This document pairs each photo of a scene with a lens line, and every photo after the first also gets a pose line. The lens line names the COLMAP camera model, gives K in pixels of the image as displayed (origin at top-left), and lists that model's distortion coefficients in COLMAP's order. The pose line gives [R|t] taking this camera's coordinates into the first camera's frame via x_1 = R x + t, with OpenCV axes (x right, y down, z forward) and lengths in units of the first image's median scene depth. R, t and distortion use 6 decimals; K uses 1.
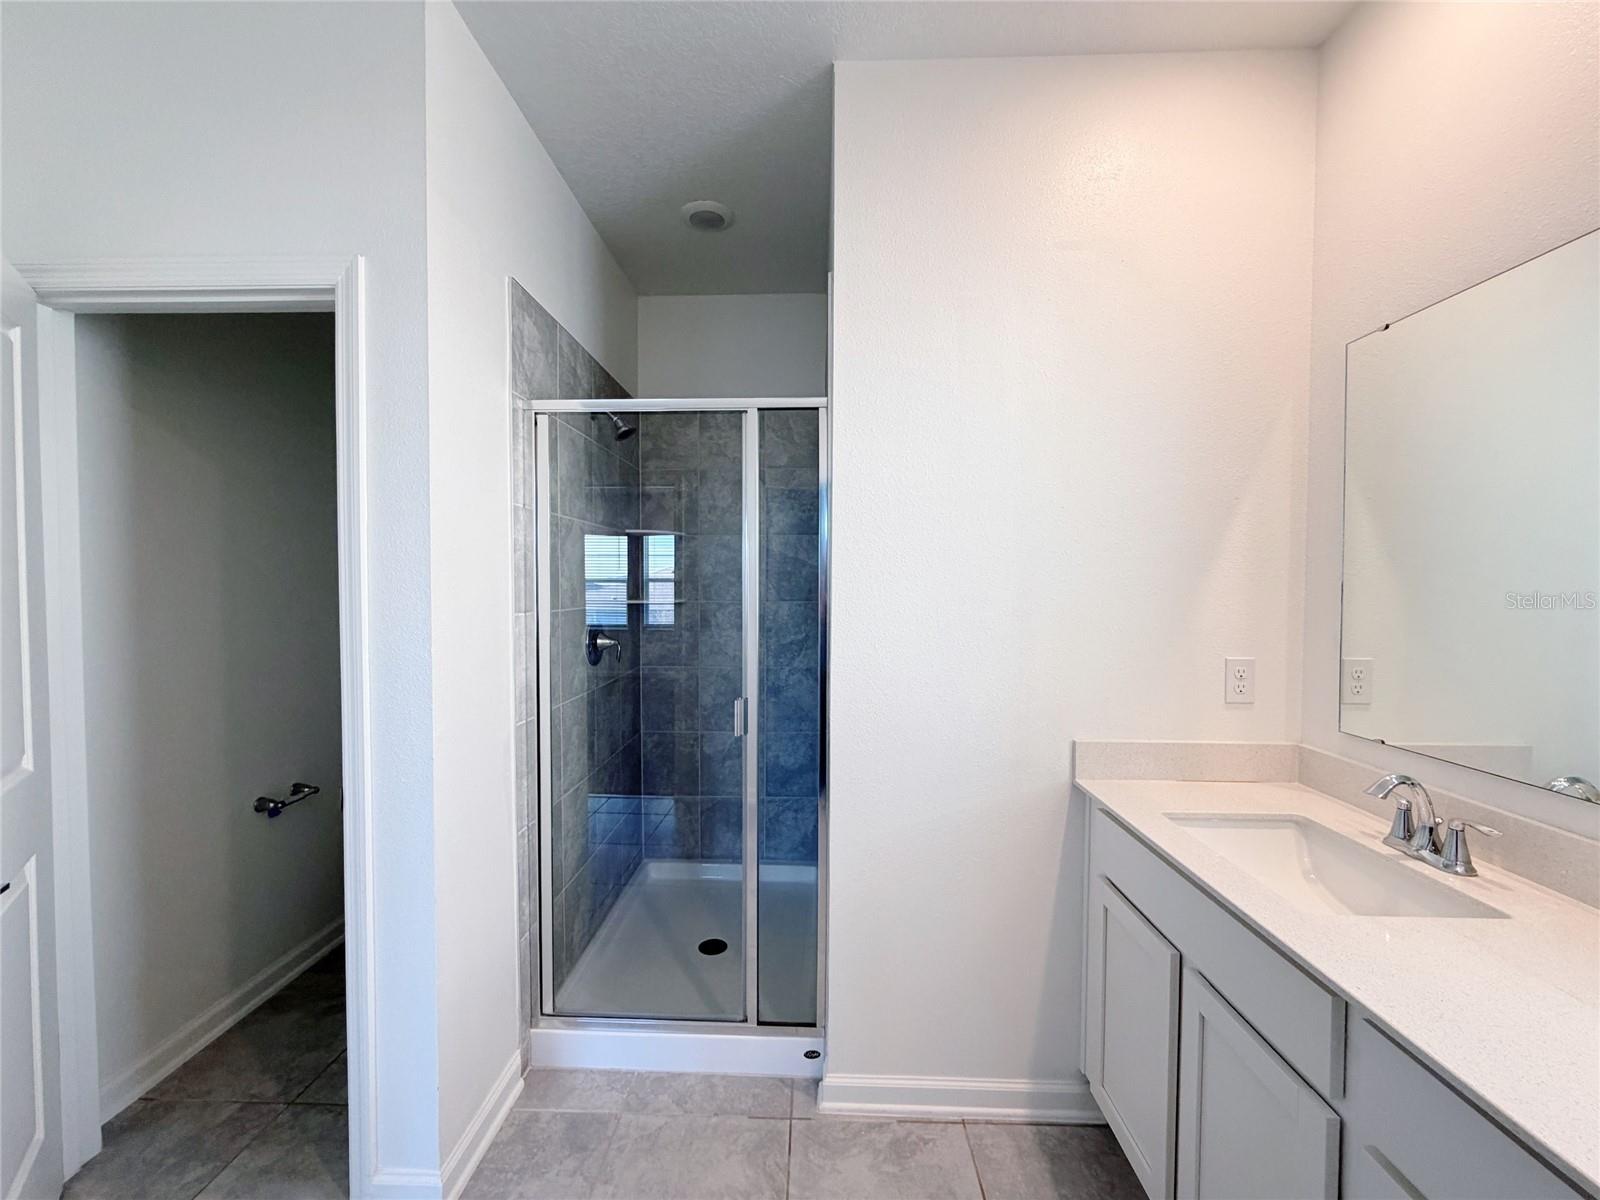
lens RADIAL K [[642.2, 0, 800.0], [0, 642.2, 605.3], [0, 0, 1]] dist [-0.000580, 0.000421]
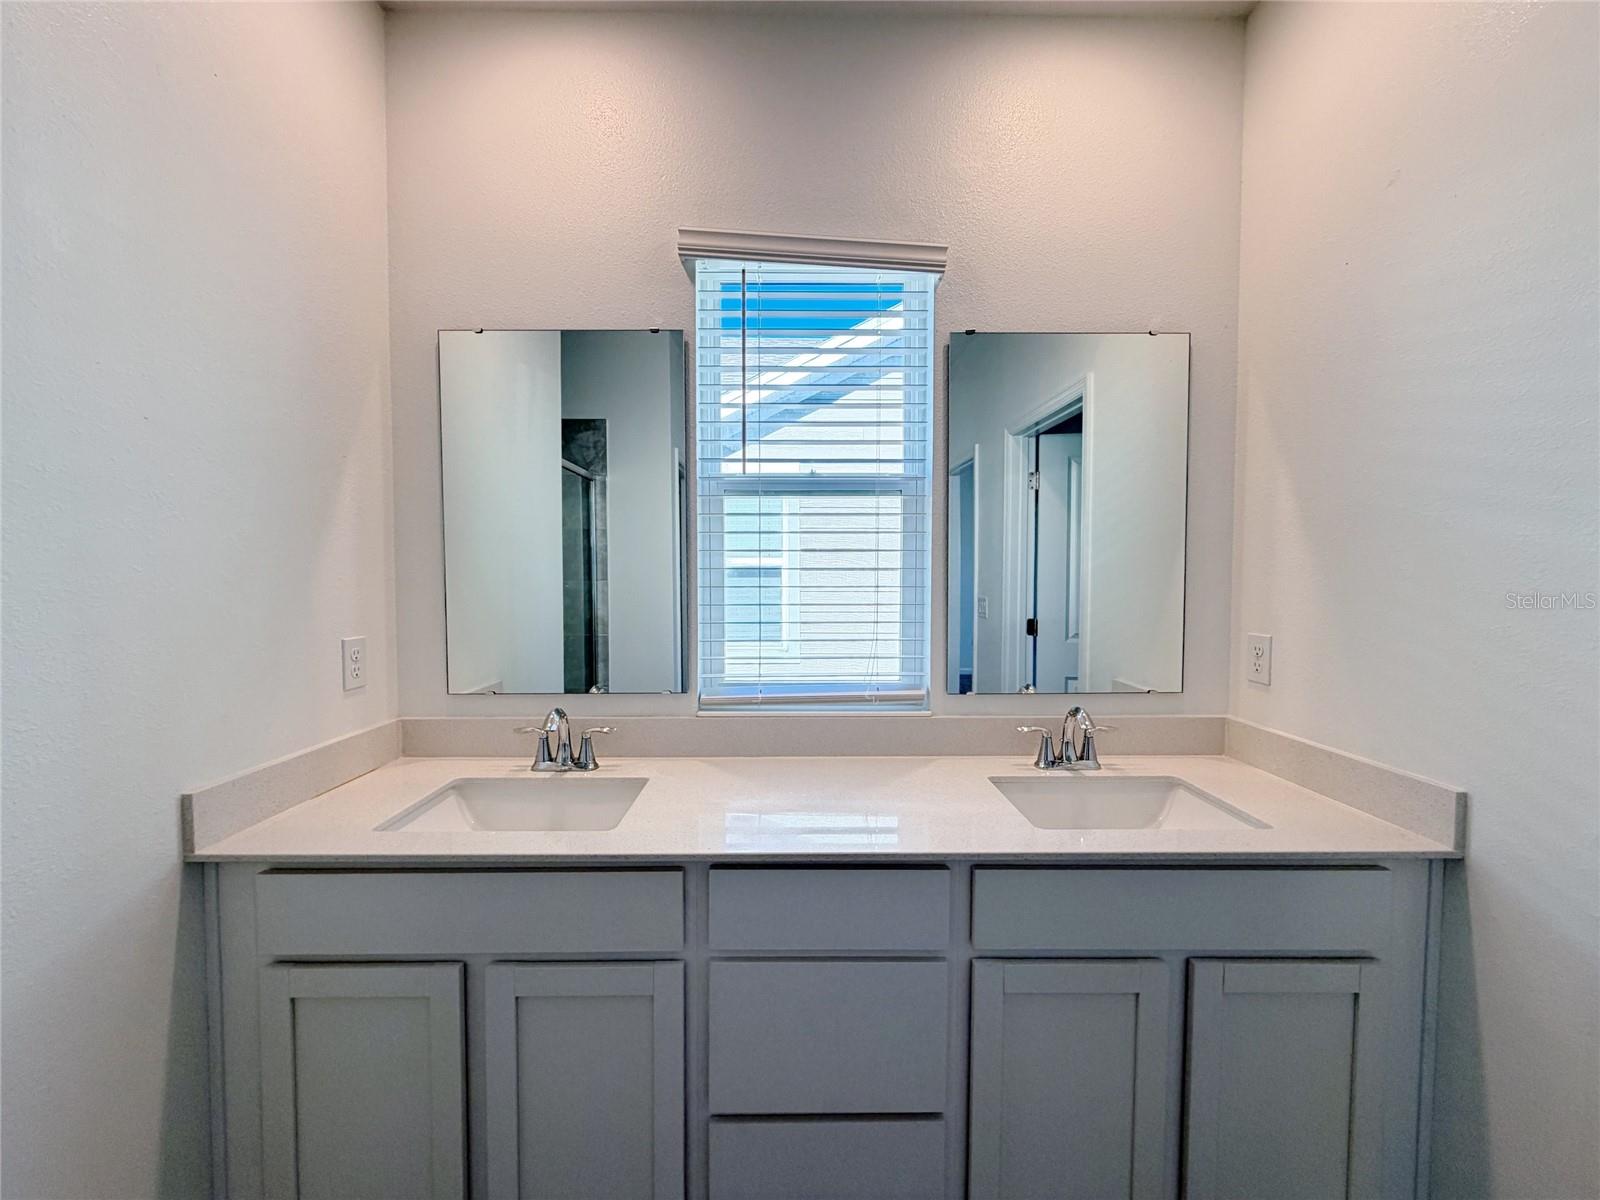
lens RADIAL K [[642.2, 0, 792.6], [0, 642.2, 604.7], [0, 0, 1]] dist [-0.000580, 0.000421]
pose [[-0.042931, -0.045851, 0.998025, -0.228841], [0.034953, 0.998266, 0.047366, 0.015227], [-0.998466, 0.036917, -0.041254, 0.428673]]
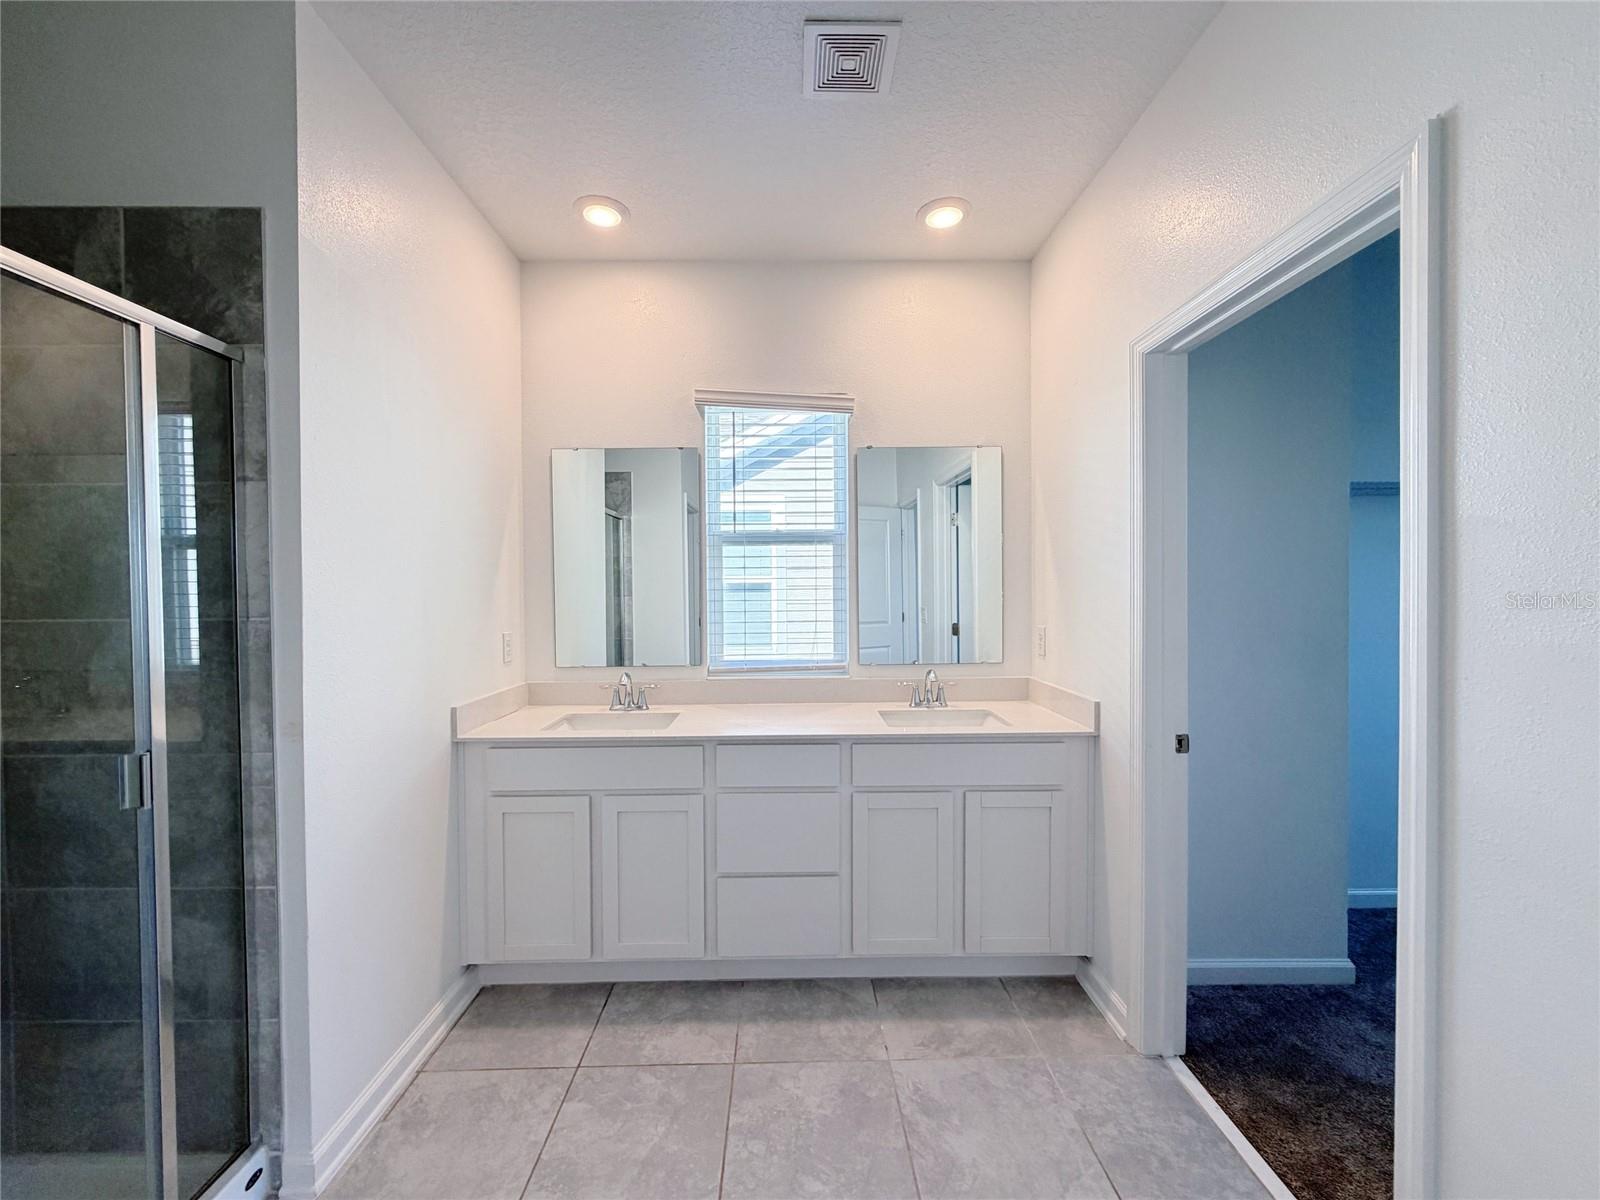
lens RADIAL K [[642.2, 0, 803.6], [0, 642.2, 604.1], [0, 0, 1]] dist [-0.000580, 0.000421]
pose [[-0.062863, -0.024712, 0.997716, -0.891667], [0.042533, 0.998719, 0.027417, 0.003276], [-0.997115, 0.044159, -0.061731, 0.388295]]
